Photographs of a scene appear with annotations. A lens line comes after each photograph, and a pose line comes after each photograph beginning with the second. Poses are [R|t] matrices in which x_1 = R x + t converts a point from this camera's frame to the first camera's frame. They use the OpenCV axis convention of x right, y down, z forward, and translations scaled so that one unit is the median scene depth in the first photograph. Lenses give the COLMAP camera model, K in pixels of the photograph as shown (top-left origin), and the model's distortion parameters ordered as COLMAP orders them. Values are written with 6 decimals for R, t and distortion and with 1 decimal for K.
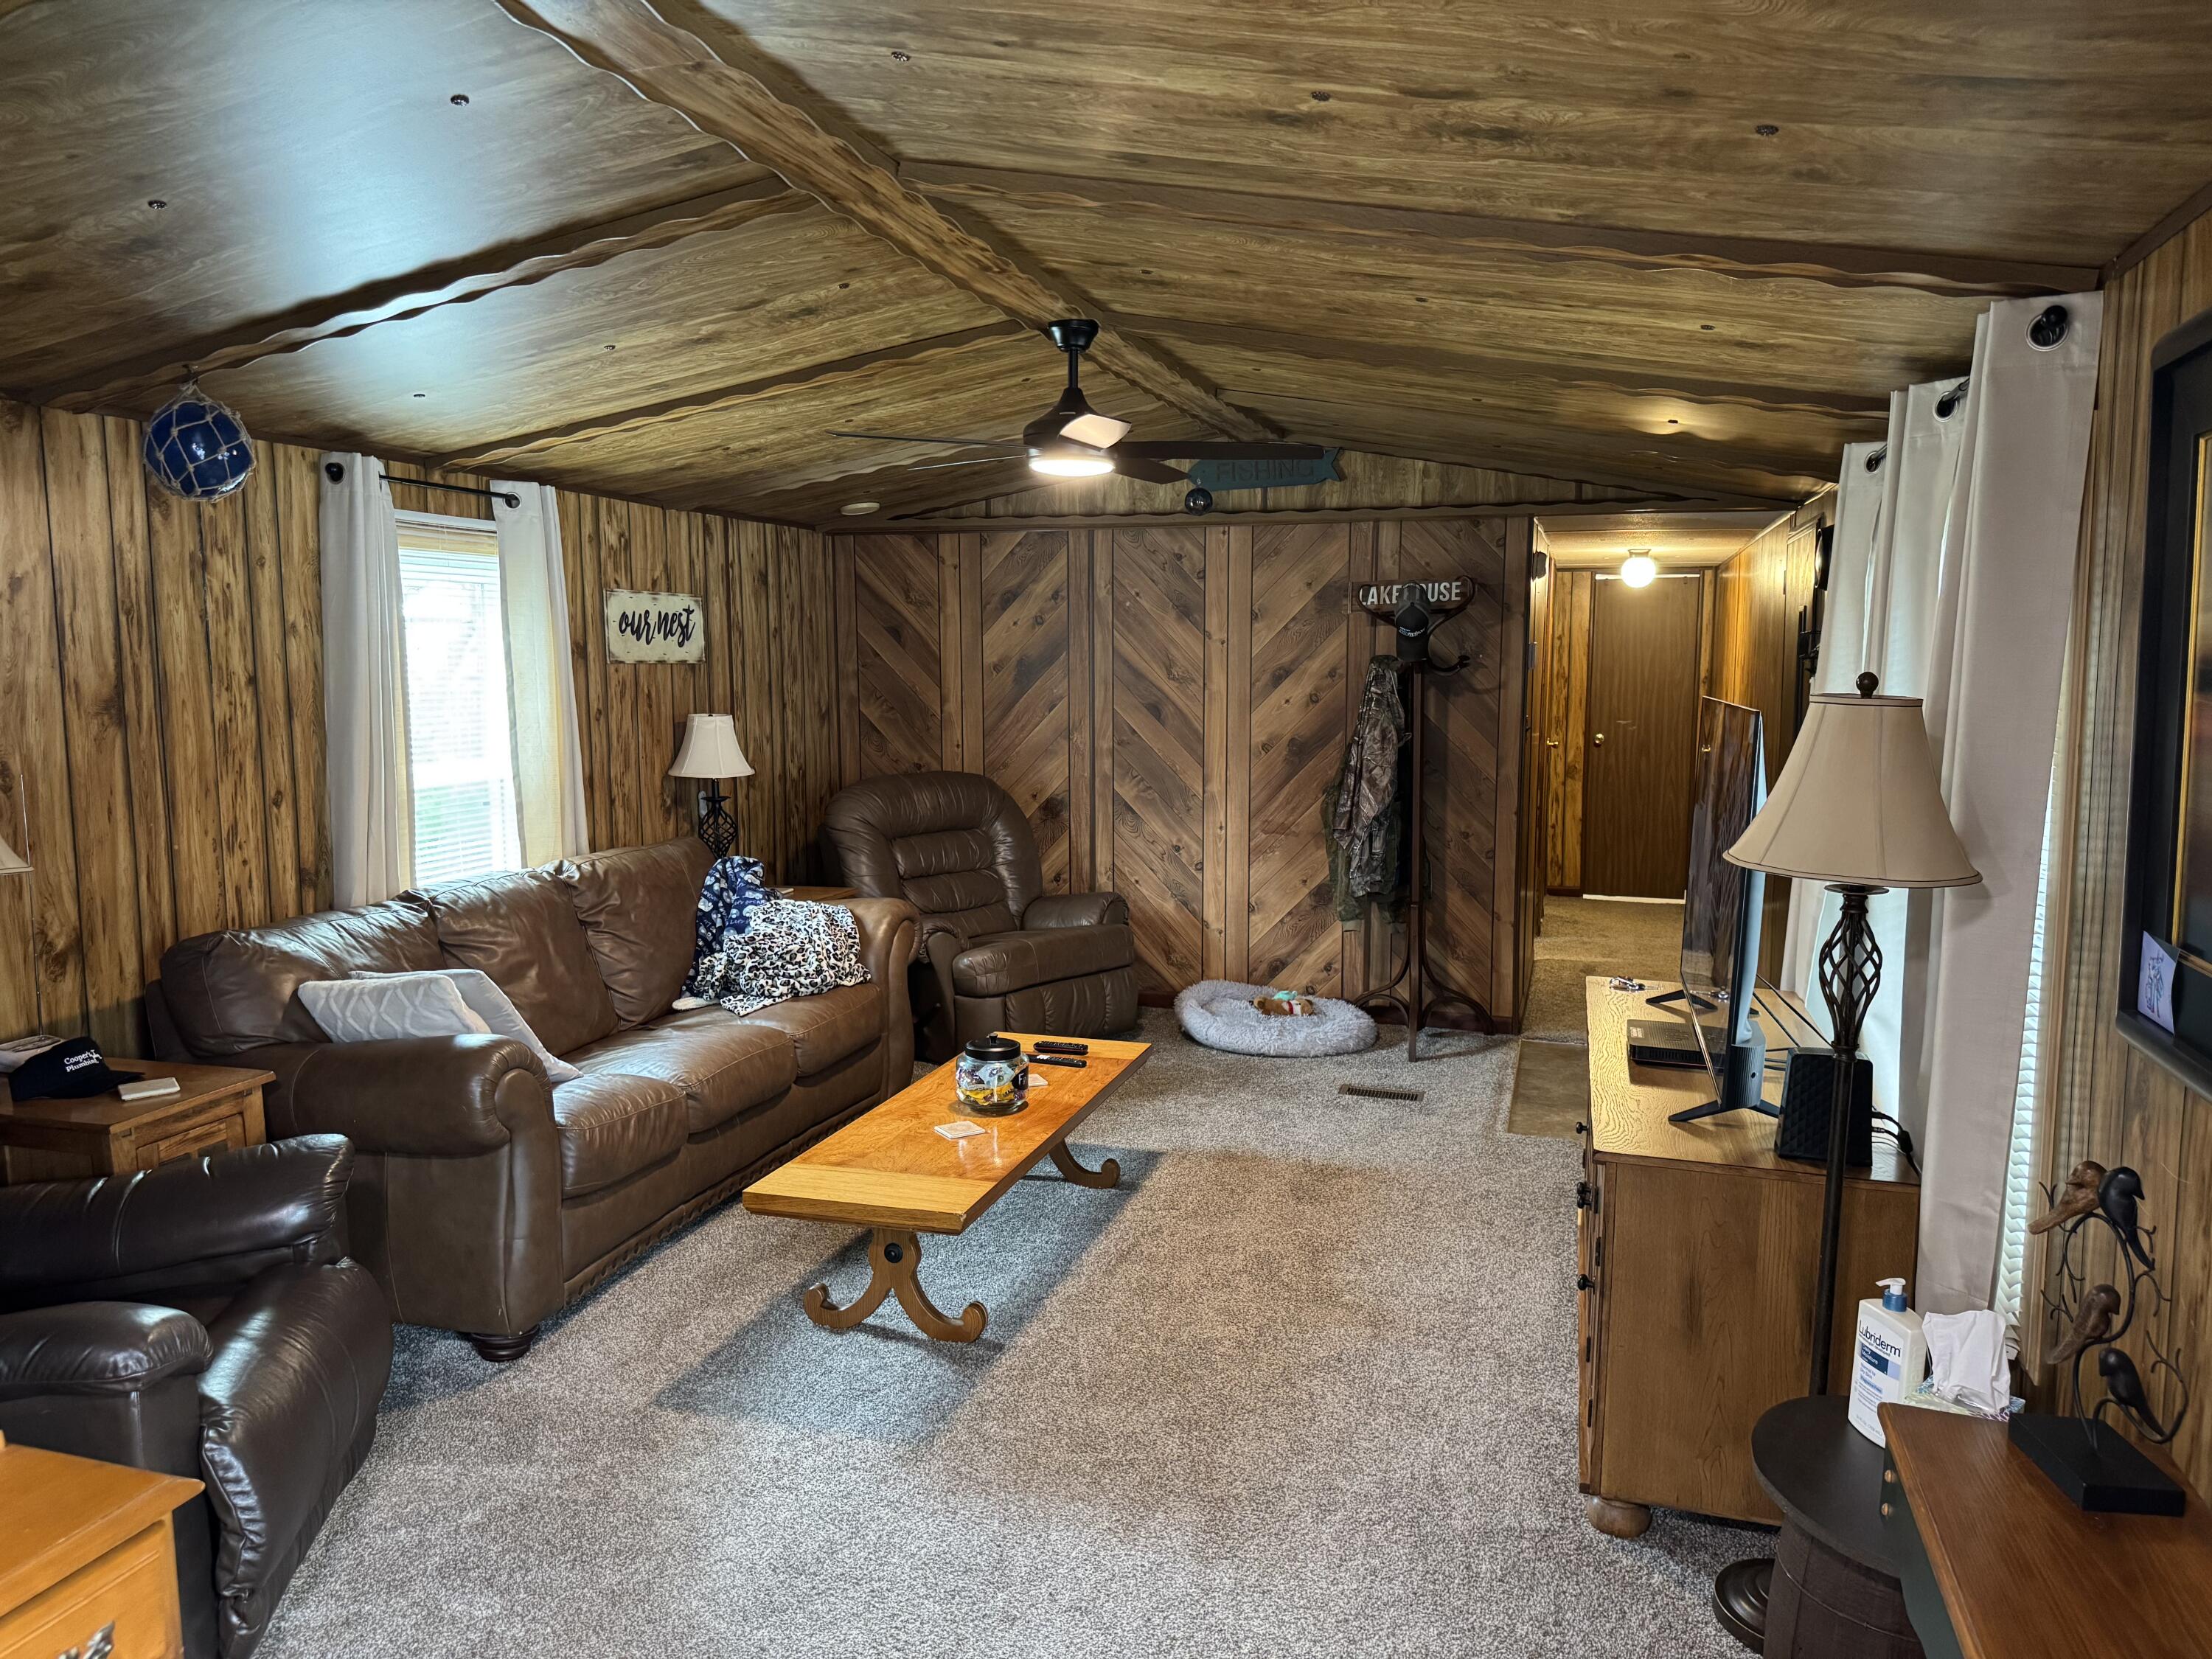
lens RADIAL K [[1562.3, 0, 1107.3], [0, 1562.3, 862.7], [0, 0, 1]] dist [0.132987, -0.255696]
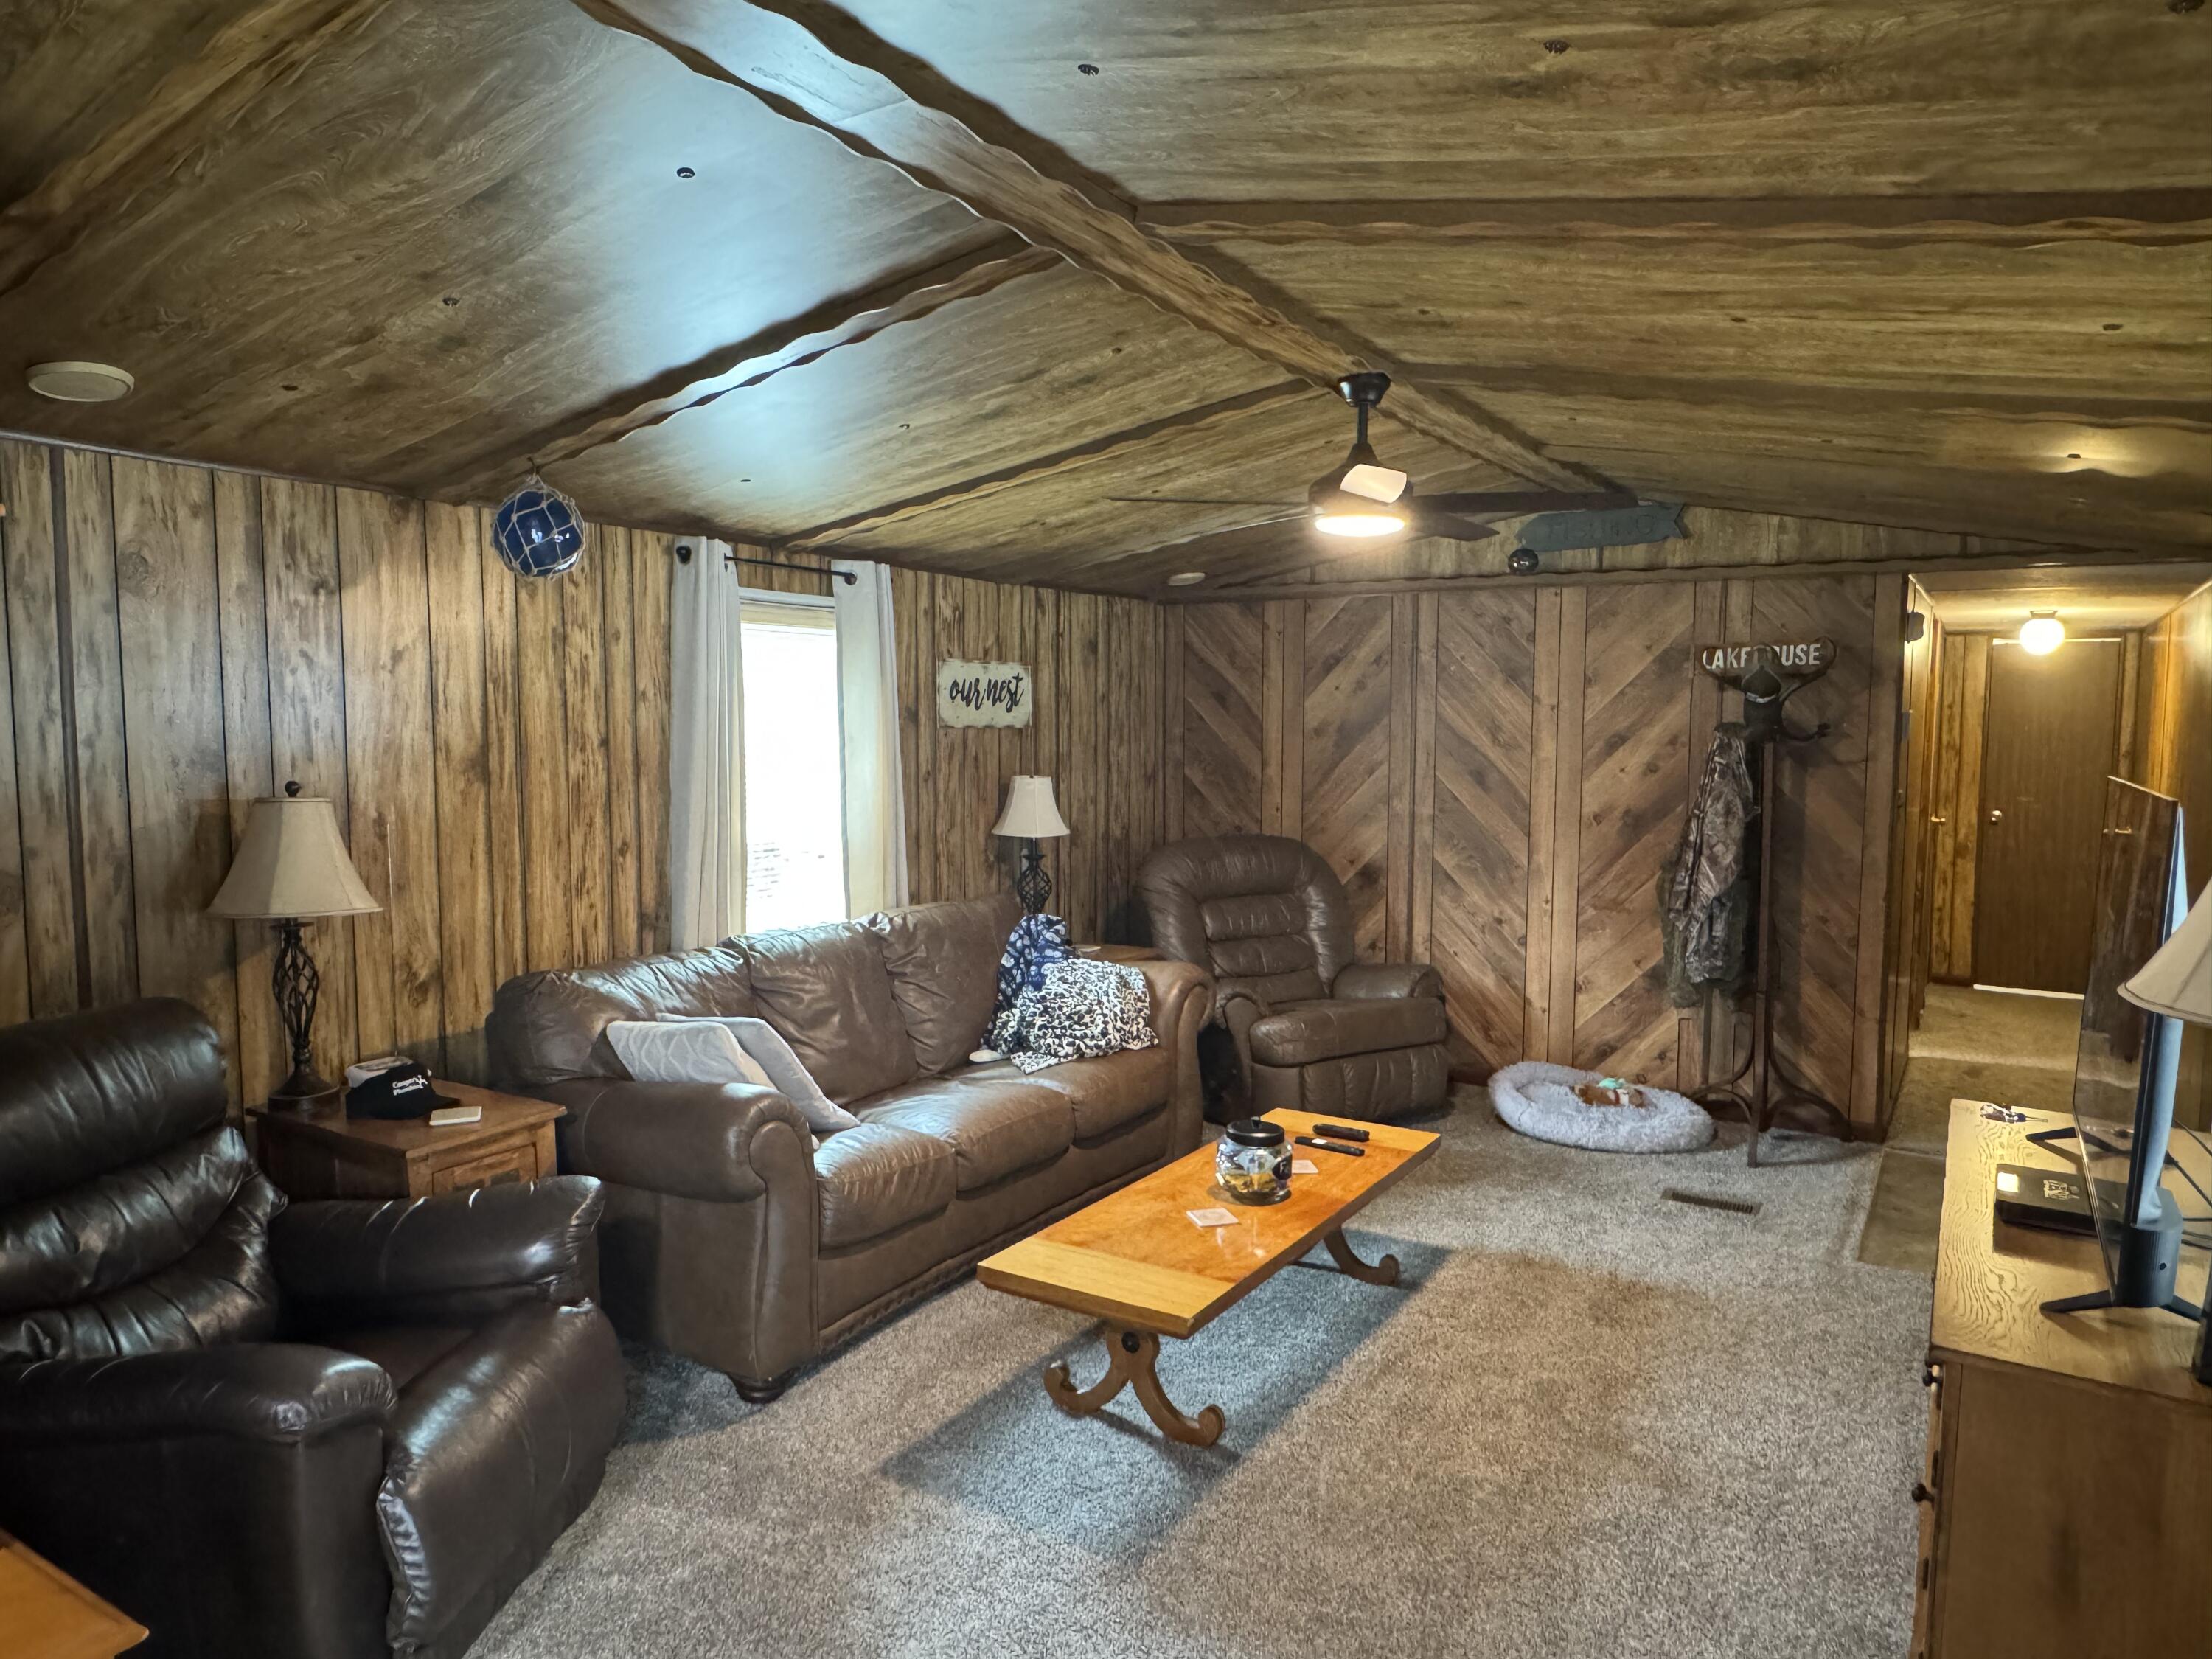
lens RADIAL K [[1425.5, 0, 1105.3], [0, 1425.5, 855.6], [0, 0, 1]] dist [-0.023768, 0.020936]
pose [[0.963283, 0.029740, -0.266837, 0.064720], [-0.039352, 0.998752, -0.030747, -0.019038], [0.265590, 0.040118, 0.963251, 0.137988]]
